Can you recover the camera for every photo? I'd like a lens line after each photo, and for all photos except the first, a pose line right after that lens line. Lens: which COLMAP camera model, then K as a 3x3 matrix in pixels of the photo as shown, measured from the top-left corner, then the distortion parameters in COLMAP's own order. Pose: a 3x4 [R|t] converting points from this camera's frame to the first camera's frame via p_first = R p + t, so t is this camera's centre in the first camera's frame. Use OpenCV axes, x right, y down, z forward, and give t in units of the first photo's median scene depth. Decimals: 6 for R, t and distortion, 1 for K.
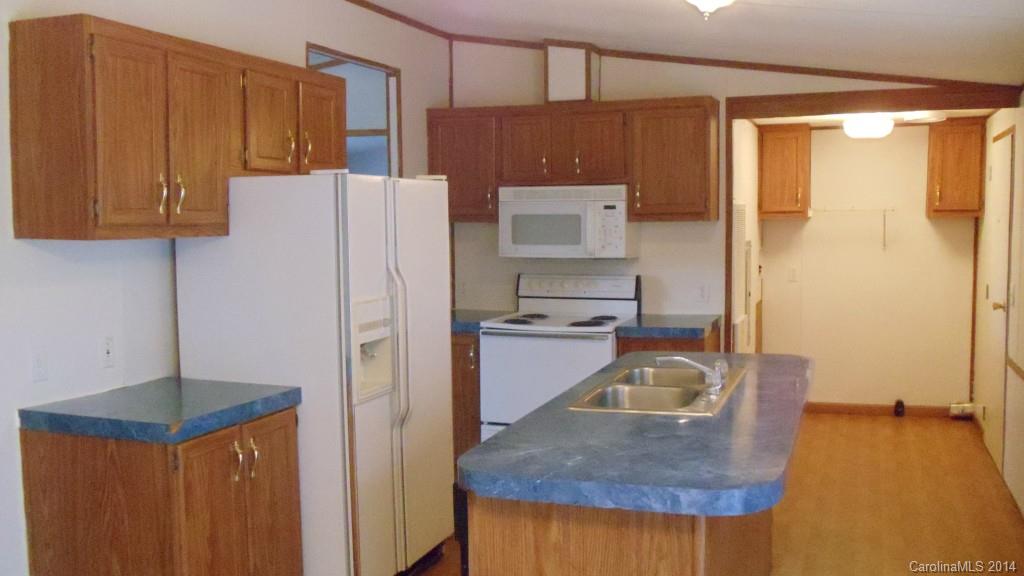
lens RADIAL K [[900.1, 0, 512.0], [0, 900.1, 288.0], [0, 0, 1]] dist [-0.012221, 0.178517]
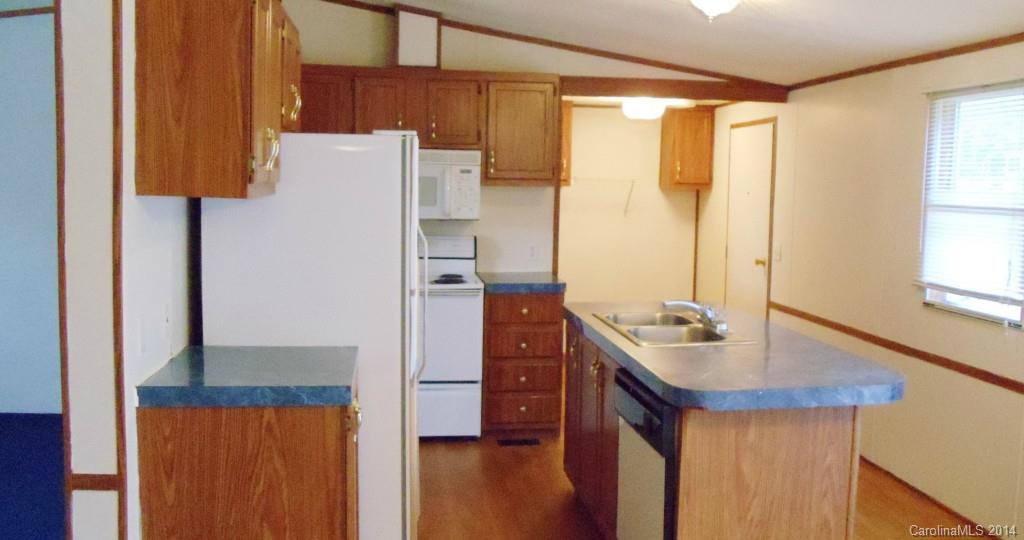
lens RADIAL K [[932.5, 0, 512.0], [0, 932.5, 270.0], [0, 0, 1]] dist [-0.007712, -0.006182]
pose [[0.878362, -0.027677, 0.477194, -0.370621], [0.019362, 0.999563, 0.022334, 0.002743], [-0.477603, -0.010378, 0.878514, 0.009382]]
